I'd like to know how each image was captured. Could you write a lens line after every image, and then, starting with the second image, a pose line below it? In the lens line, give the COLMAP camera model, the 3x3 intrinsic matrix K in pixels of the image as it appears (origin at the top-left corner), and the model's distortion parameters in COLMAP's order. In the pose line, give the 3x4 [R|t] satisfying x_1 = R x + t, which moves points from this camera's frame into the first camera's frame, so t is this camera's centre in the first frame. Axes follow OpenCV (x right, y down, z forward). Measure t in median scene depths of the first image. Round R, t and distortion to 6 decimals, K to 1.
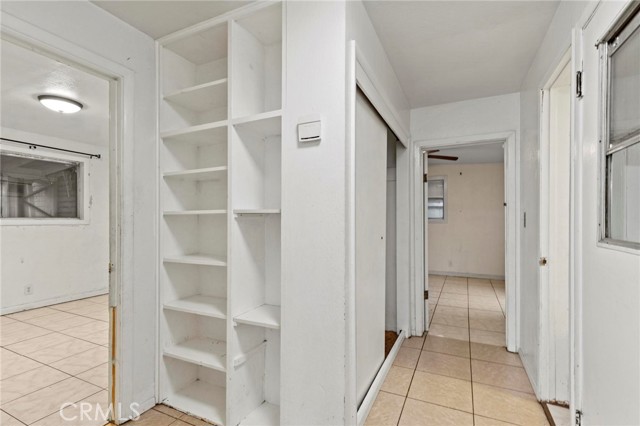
lens RADIAL K [[293.4, 0, 324.9], [0, 293.4, 217.0], [0, 0, 1]] dist [-0.000545, 0.000047]
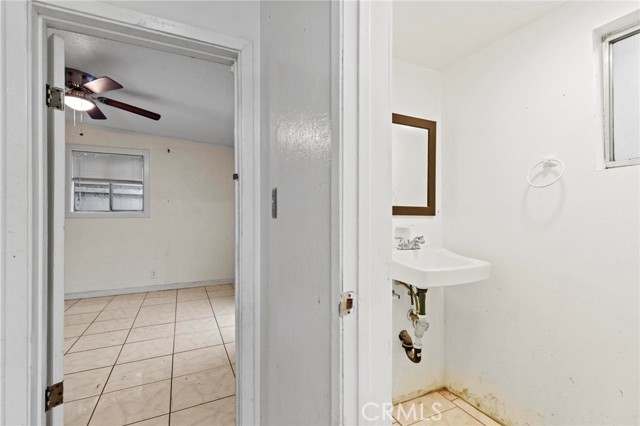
lens RADIAL K [[293.4, 0, 324.3], [0, 293.4, 214.2], [0, 0, 1]] dist [-0.000545, 0.000047]
pose [[0.619470, 0.002177, 0.785017, 0.136965], [-0.003401, 0.999994, -0.000090, 0.011657], [-0.785013, -0.002614, 0.619474, 0.251703]]
